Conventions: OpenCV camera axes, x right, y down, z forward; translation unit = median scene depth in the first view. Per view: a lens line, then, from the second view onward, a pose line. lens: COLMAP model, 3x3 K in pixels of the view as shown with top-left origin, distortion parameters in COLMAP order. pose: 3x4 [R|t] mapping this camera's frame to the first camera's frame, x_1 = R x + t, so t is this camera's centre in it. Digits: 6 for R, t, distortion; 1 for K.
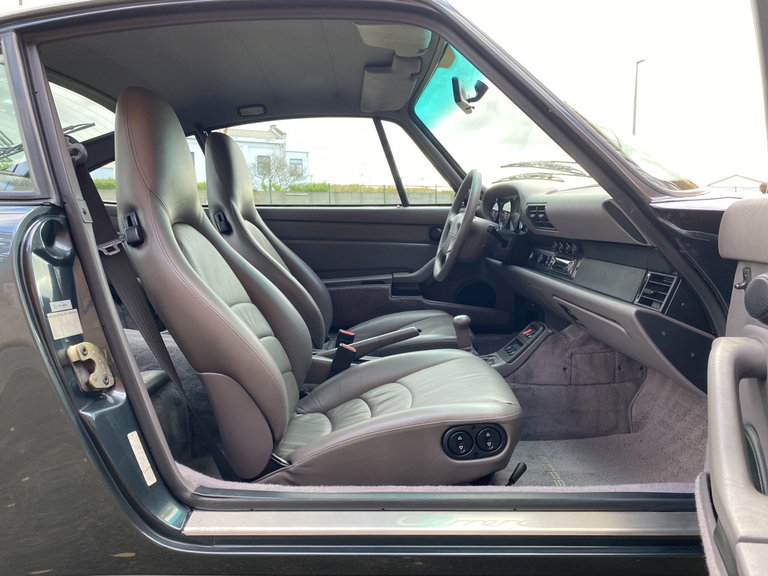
lens RADIAL K [[594.3, 0, 384.9], [0, 594.3, 290.8], [0, 0, 1]] dist [0.007207, -0.003147]
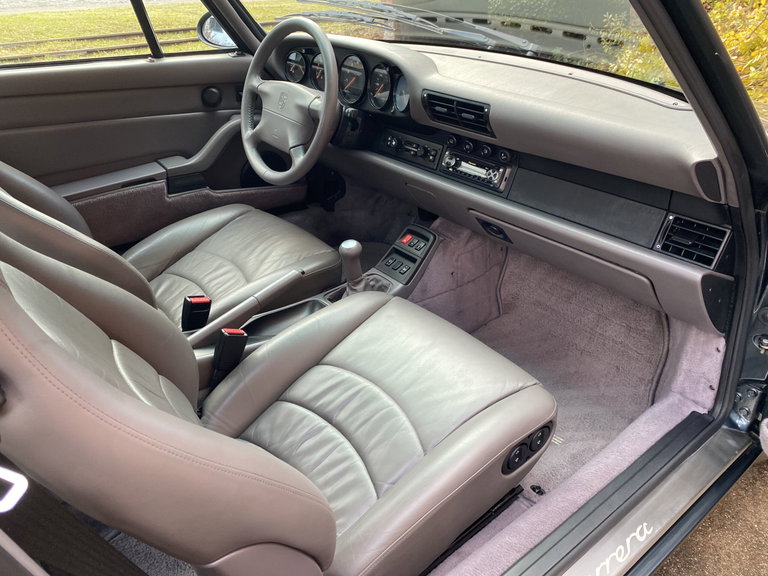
lens RADIAL K [[570.7, 0, 384.0], [0, 570.7, 288.0], [0, 0, 1]] dist [0.043314, -0.001939]
pose [[0.774659, -0.286677, 0.563667, -0.287914], [0.053026, 0.917650, 0.393836, -0.203173], [-0.630153, -0.275200, 0.726067, 0.414792]]
